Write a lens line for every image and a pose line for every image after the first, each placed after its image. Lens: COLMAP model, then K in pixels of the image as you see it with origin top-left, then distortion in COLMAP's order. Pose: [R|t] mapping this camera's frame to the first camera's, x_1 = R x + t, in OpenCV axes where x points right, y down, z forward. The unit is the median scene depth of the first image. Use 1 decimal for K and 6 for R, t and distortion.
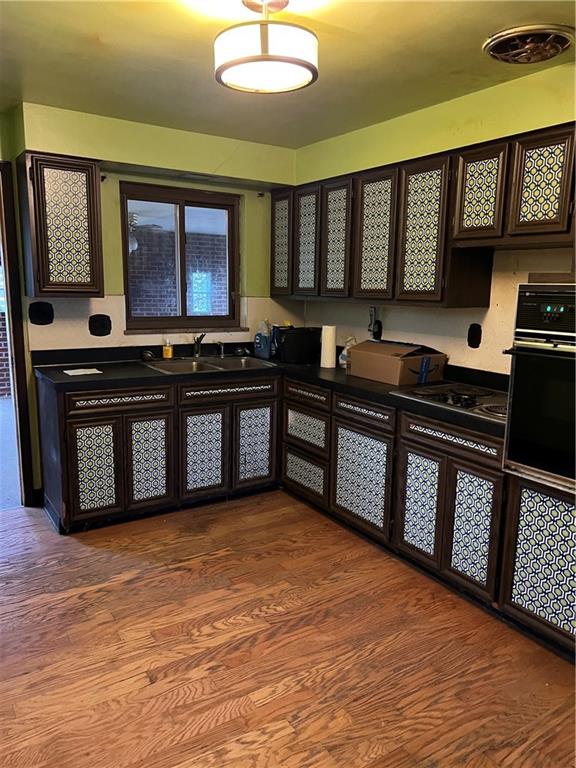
lens RADIAL K [[576.6, 0, 292.3], [0, 576.6, 380.4], [0, 0, 1]] dist [0.052876, -0.047131]
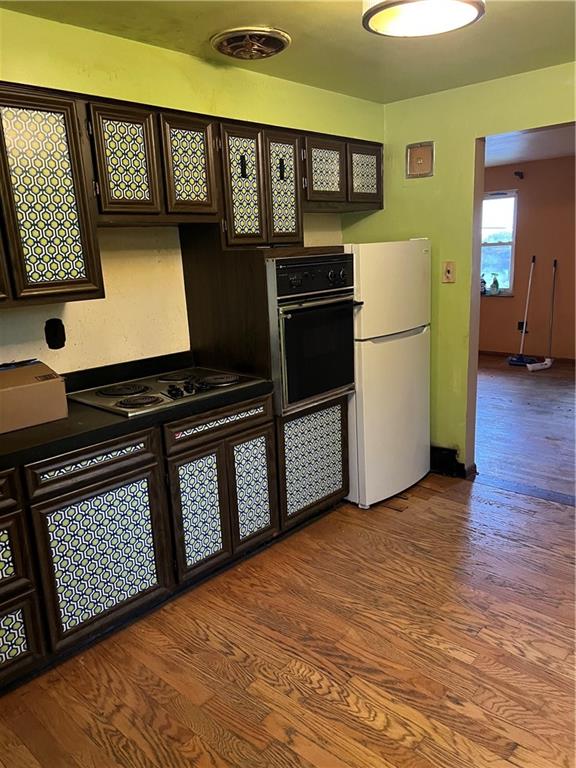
lens RADIAL K [[576.6, 0, 292.3], [0, 576.6, 380.4], [0, 0, 1]] dist [0.052876, -0.047131]
pose [[-0.241519, -0.229753, 0.942805, -0.696704], [0.202802, 0.938163, 0.280574, -0.227408], [-0.948968, 0.258967, -0.179990, 1.105029]]
